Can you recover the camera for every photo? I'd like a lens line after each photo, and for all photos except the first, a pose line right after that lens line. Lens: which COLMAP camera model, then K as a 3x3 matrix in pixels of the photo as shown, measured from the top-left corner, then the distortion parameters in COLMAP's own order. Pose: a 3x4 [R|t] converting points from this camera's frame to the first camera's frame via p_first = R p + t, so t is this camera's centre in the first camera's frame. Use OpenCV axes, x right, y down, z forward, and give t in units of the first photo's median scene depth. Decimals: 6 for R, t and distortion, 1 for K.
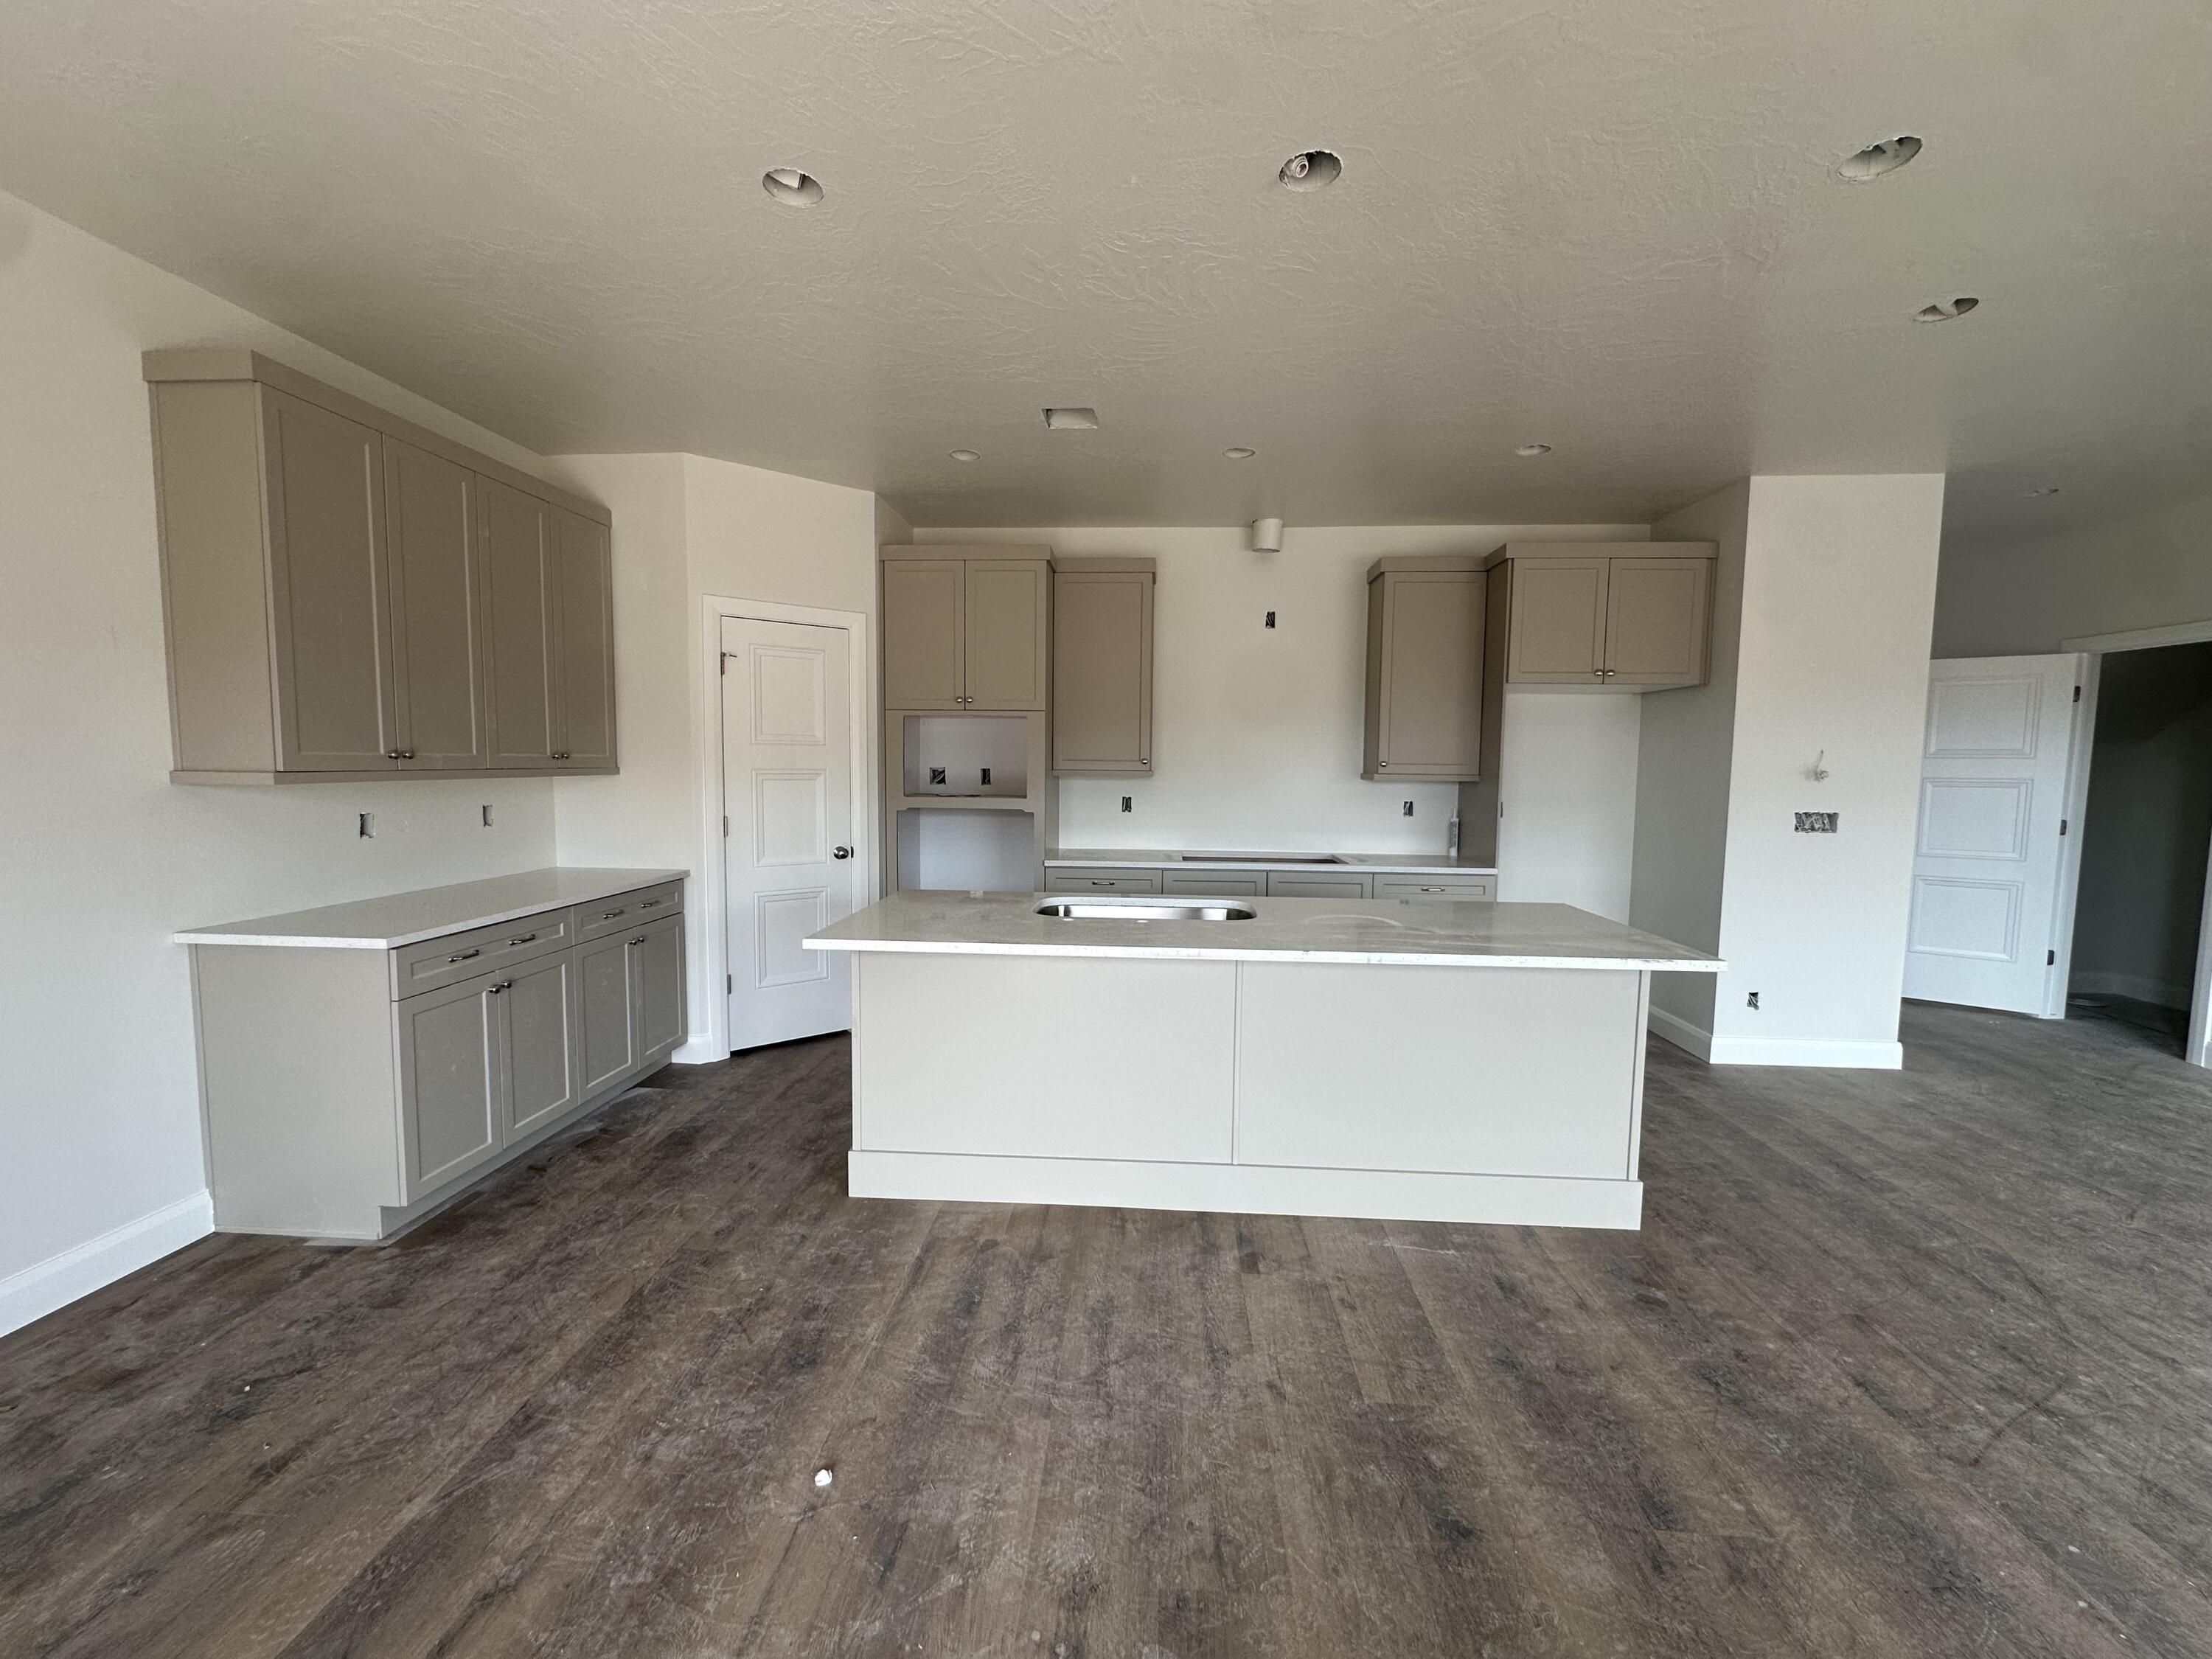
lens RADIAL K [[882.9, 0, 1102.6], [0, 882.9, 830.8], [0, 0, 1]] dist [-0.004292, 0.000087]
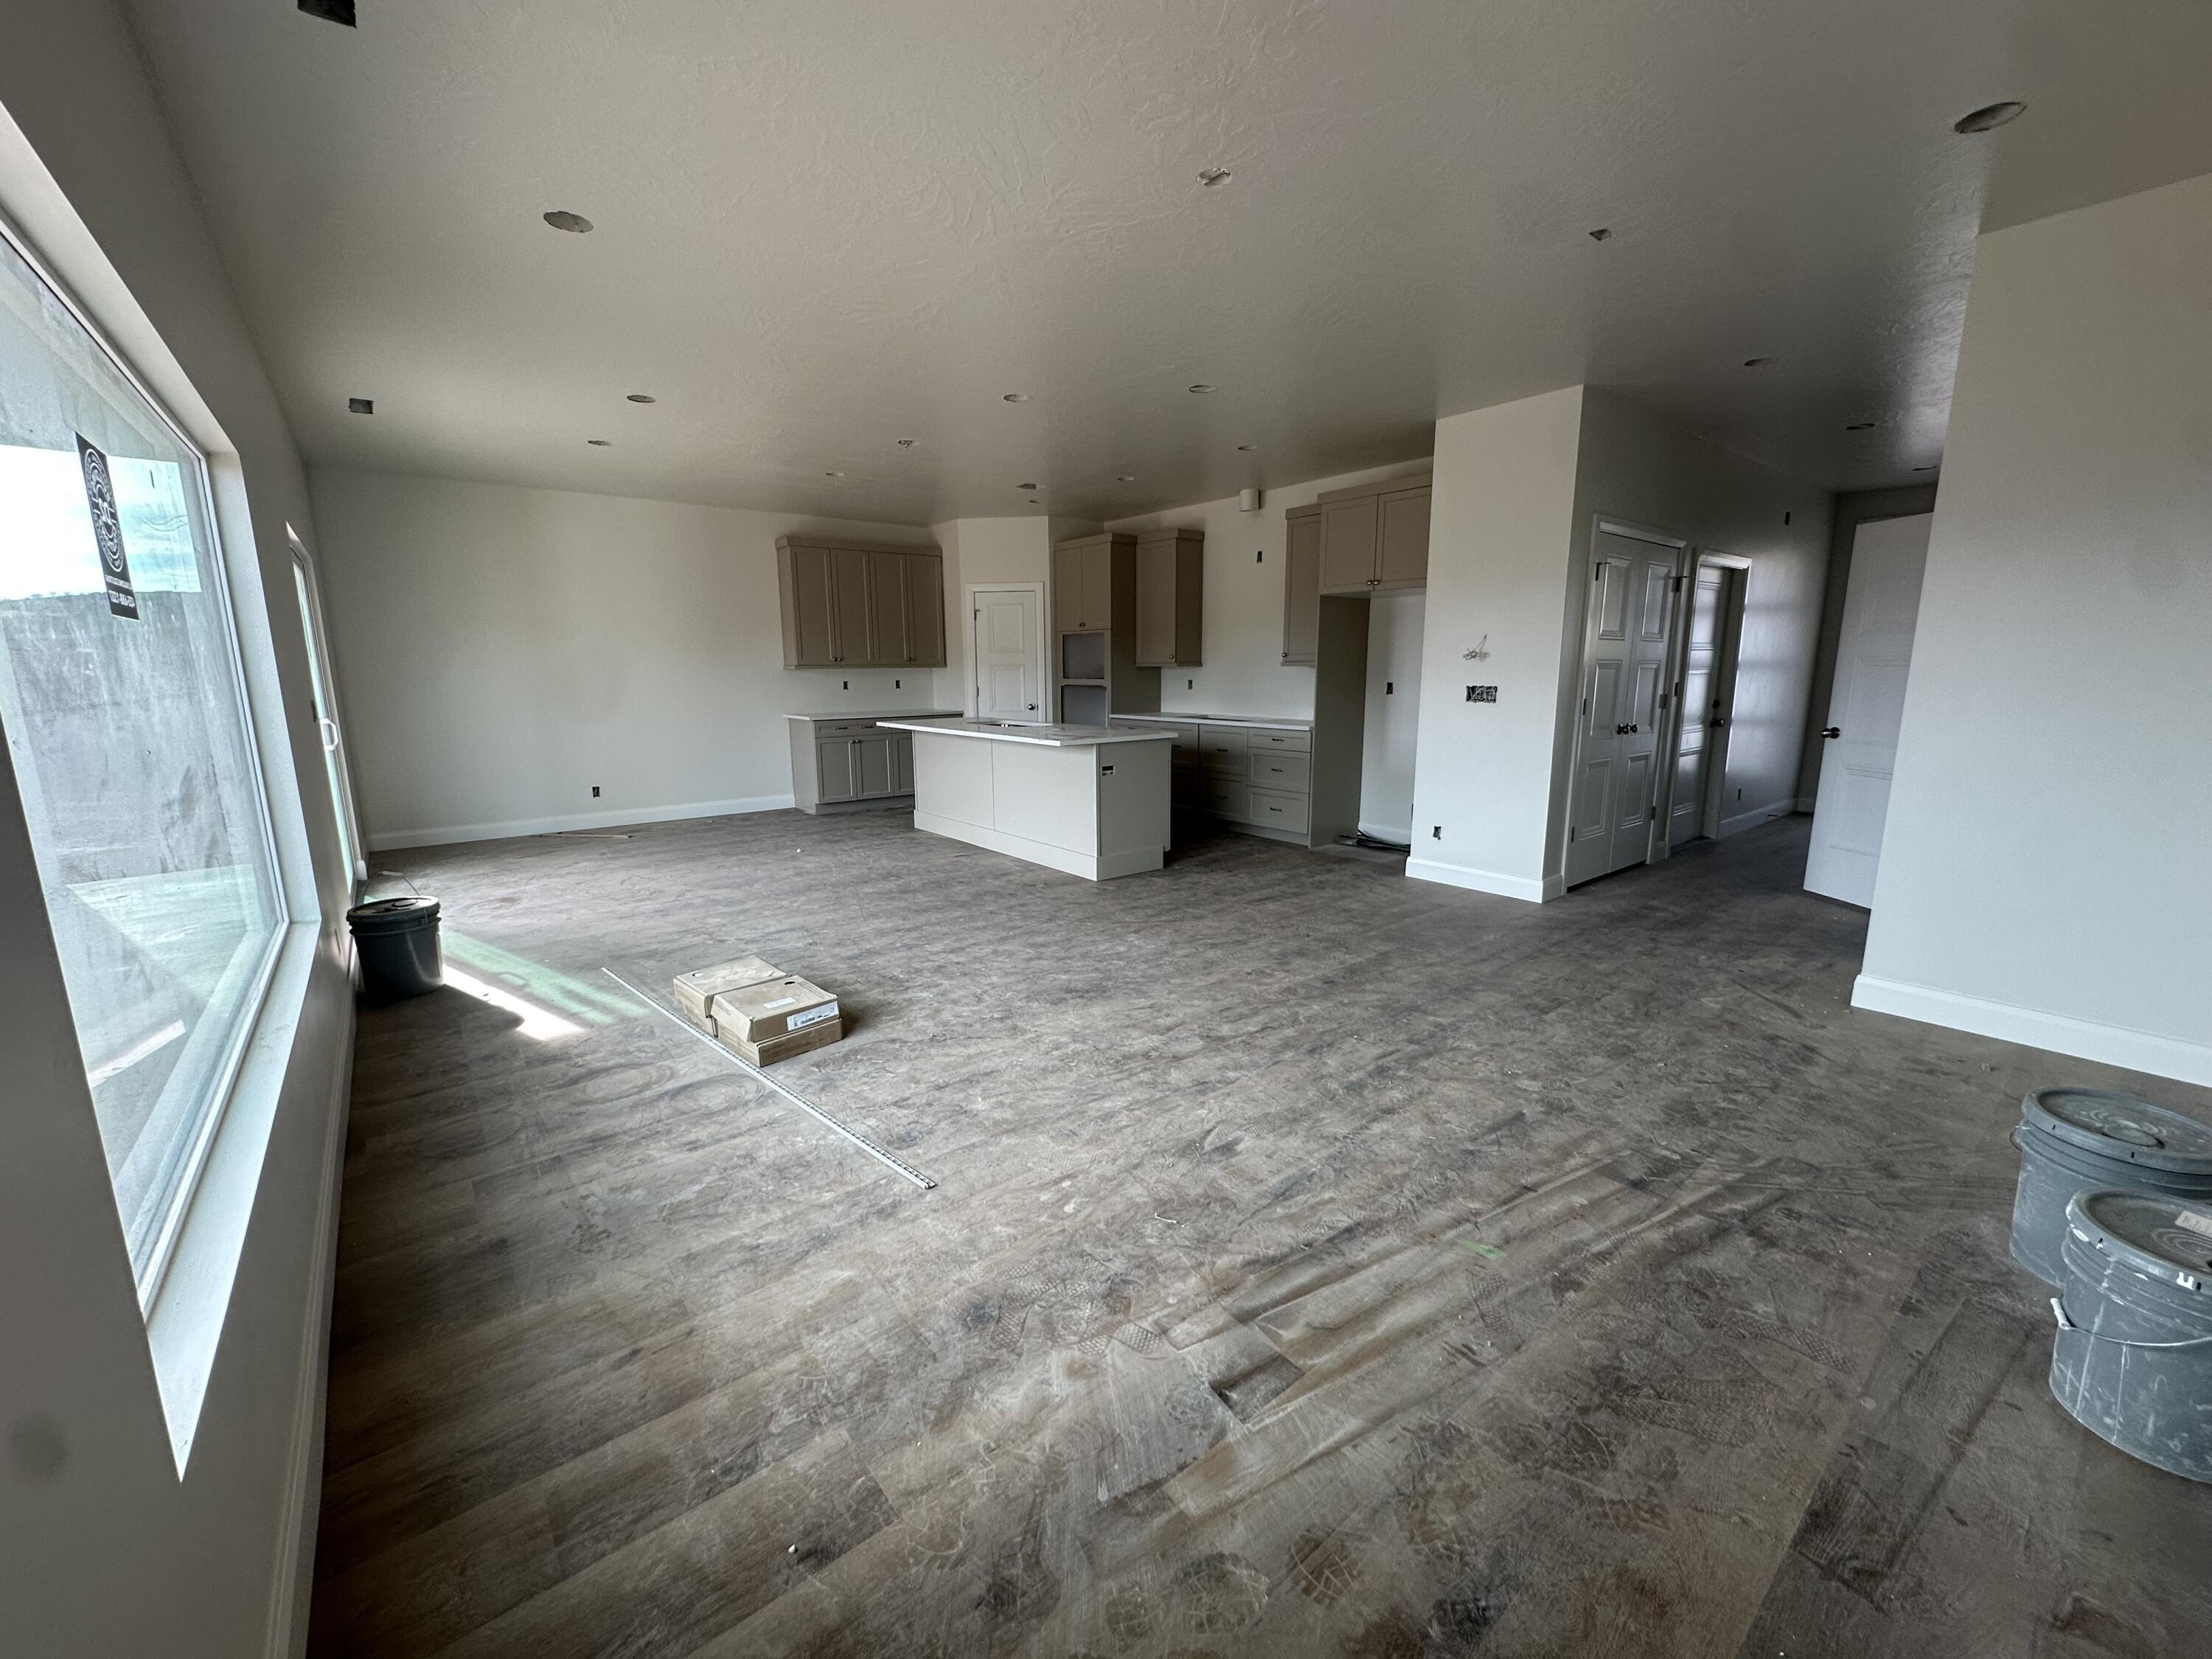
lens RADIAL K [[882.9, 0, 1100.9], [0, 882.9, 829.7], [0, 0, 1]] dist [-0.004292, 0.000087]
pose [[0.675094, 0.120255, -0.727864, 1.694222], [-0.043720, 0.991412, 0.123247, 0.062047], [0.736435, -0.051382, 0.674555, -0.310195]]
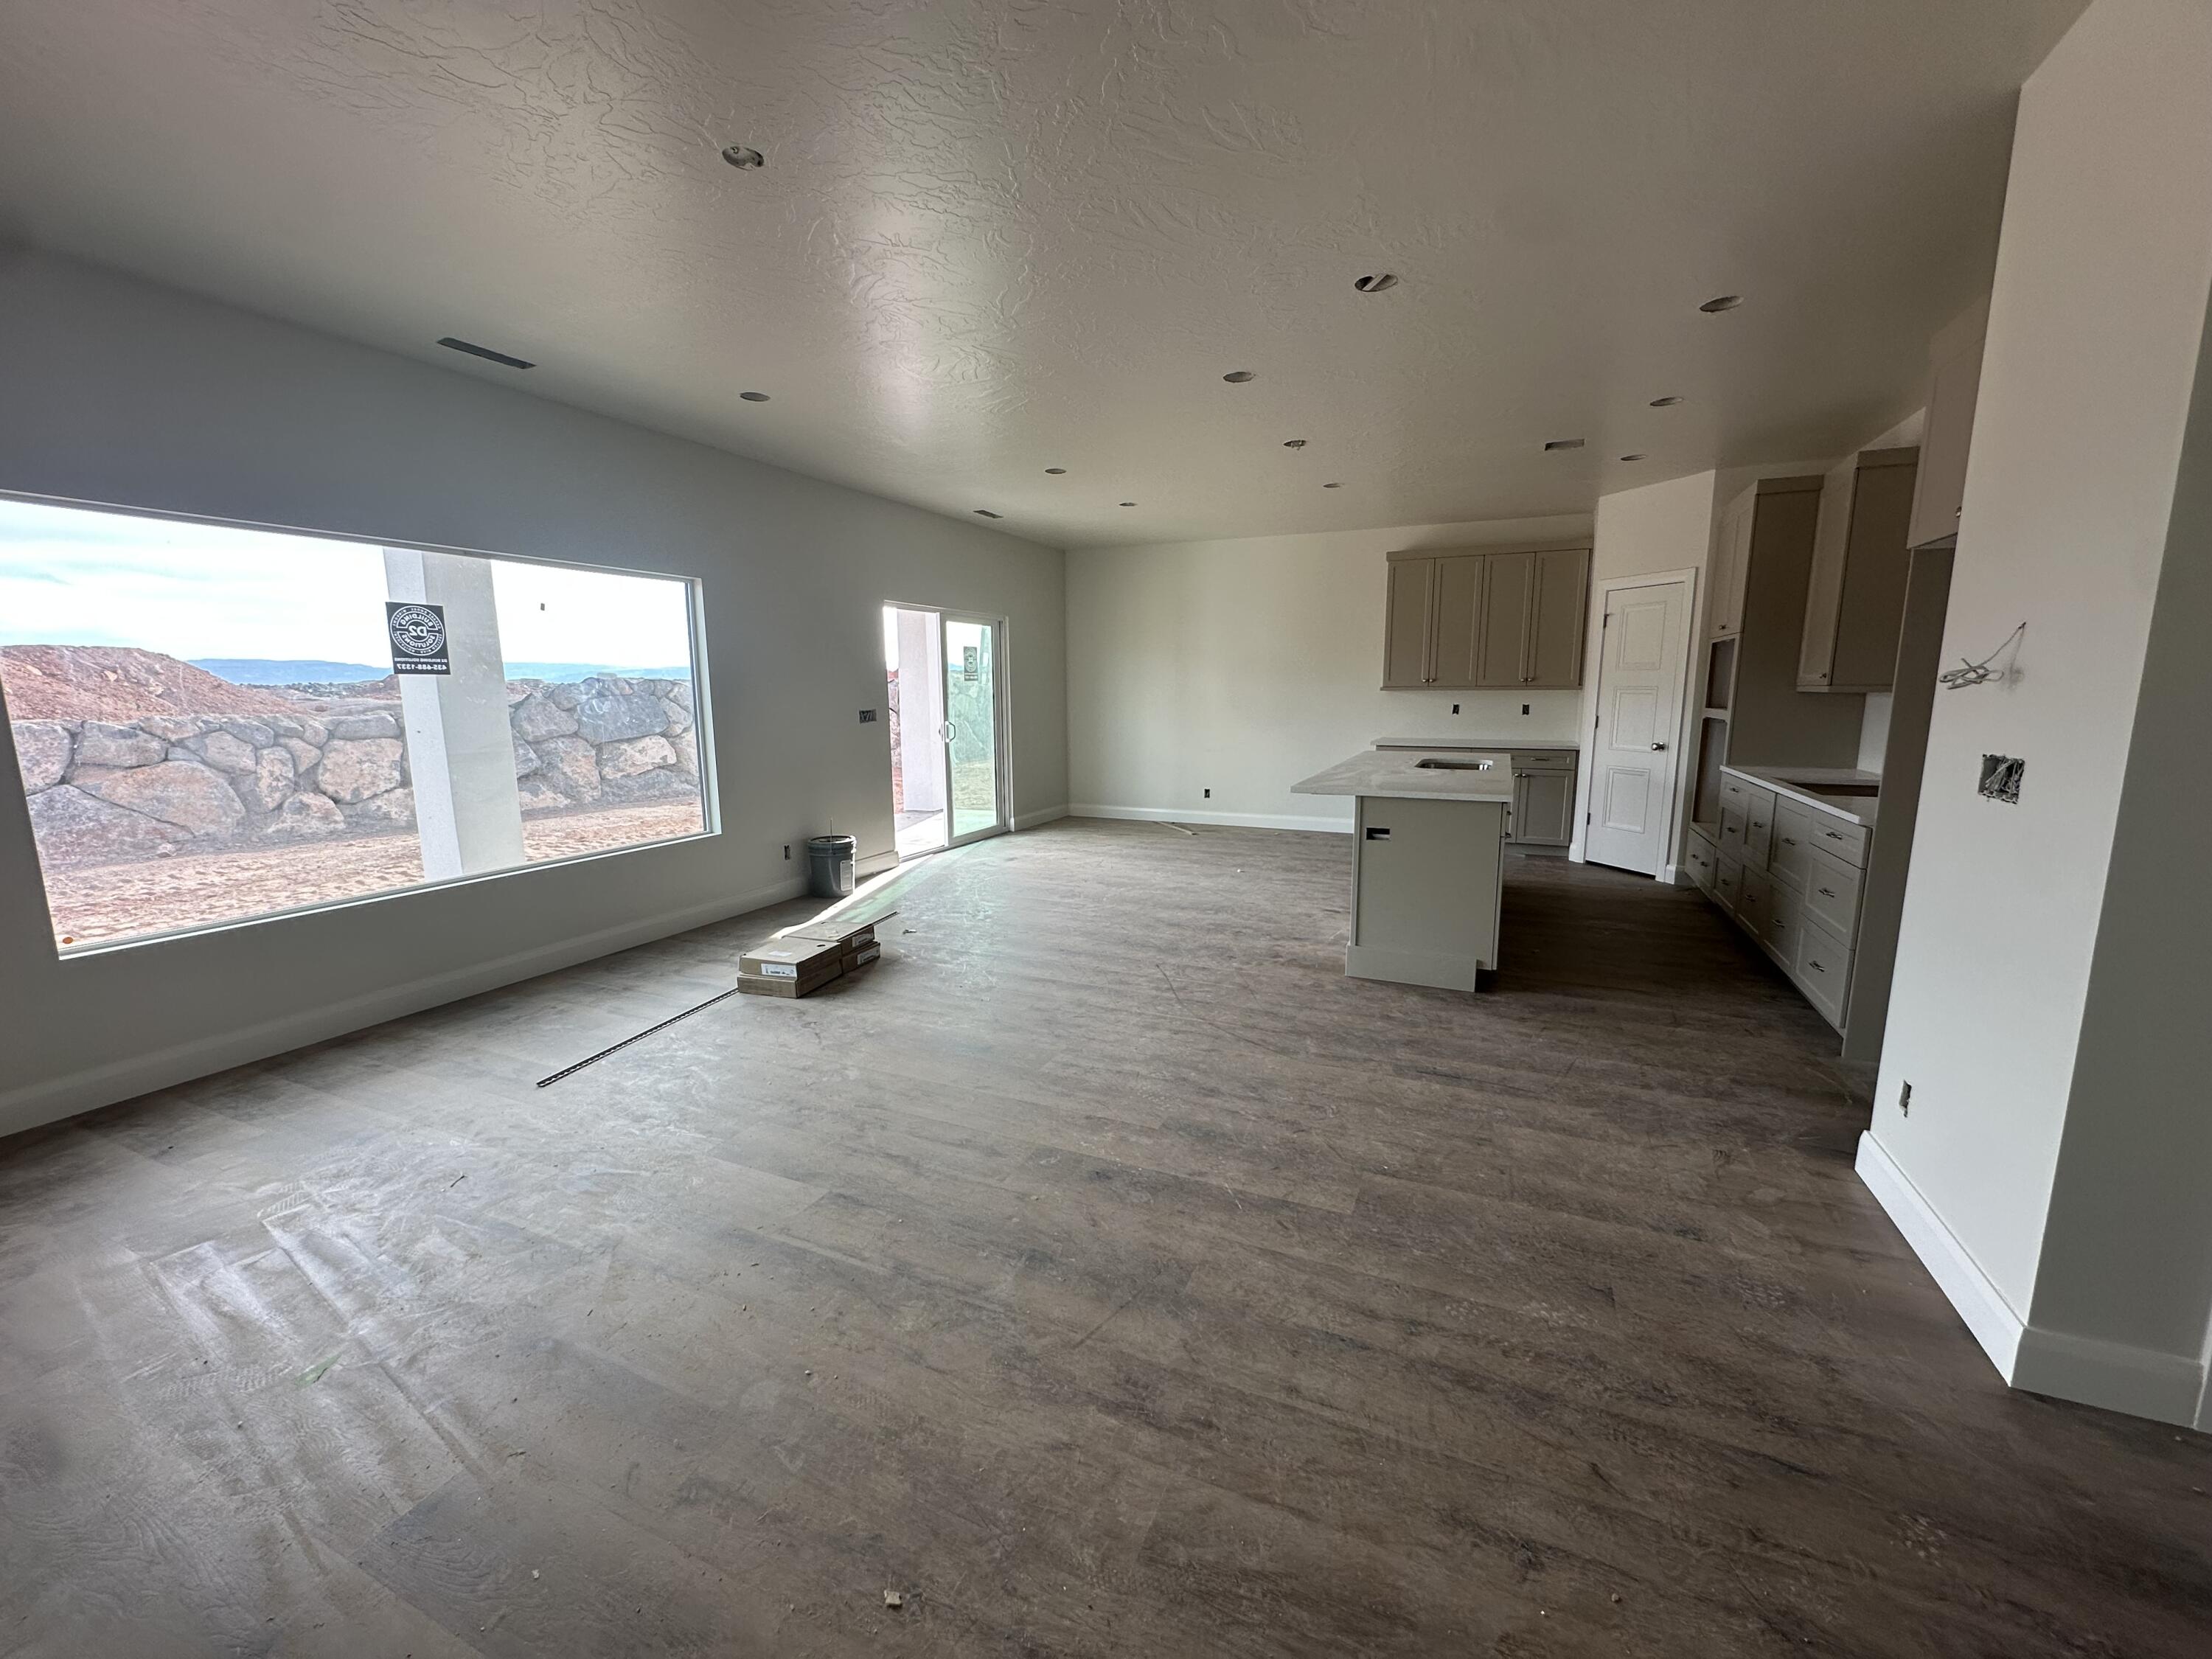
lens RADIAL K [[882.9, 0, 1104.3], [0, 882.9, 823.9], [0, 0, 1]] dist [-0.004292, 0.000087]
pose [[-0.350372, 0.135022, -0.926827, 1.746347], [-0.071403, 0.982824, 0.170172, -0.038676], [0.933885, 0.125802, -0.334713, 0.873695]]
